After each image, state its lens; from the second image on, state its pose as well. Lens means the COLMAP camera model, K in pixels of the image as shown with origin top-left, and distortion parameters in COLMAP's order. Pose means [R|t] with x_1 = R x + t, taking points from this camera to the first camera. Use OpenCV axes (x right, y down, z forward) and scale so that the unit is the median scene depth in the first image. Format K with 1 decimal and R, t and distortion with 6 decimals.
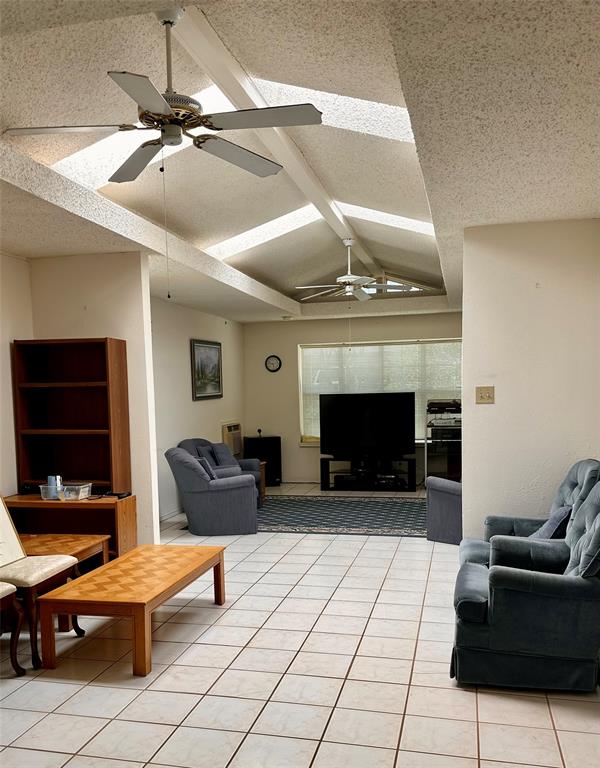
lens RADIAL K [[733.5, 0, 290.1], [0, 733.5, 438.0], [0, 0, 1]] dist [0.045733, 0.000000]
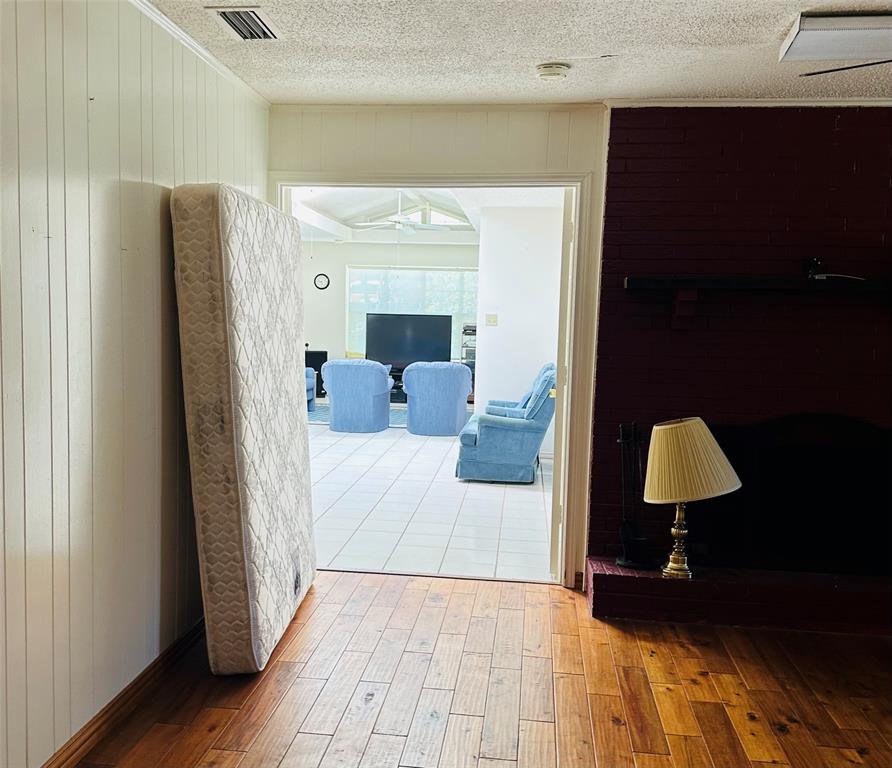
lens RADIAL K [[945.3, 0, 408.8], [0, 945.3, 388.8], [0, 0, 1]] dist [0.037450, 0.000000]
pose [[0.992831, 0.035748, 0.114055, -0.050845], [-0.038231, 0.999076, 0.019651, 0.021865], [-0.113247, -0.023870, 0.993280, -0.391973]]
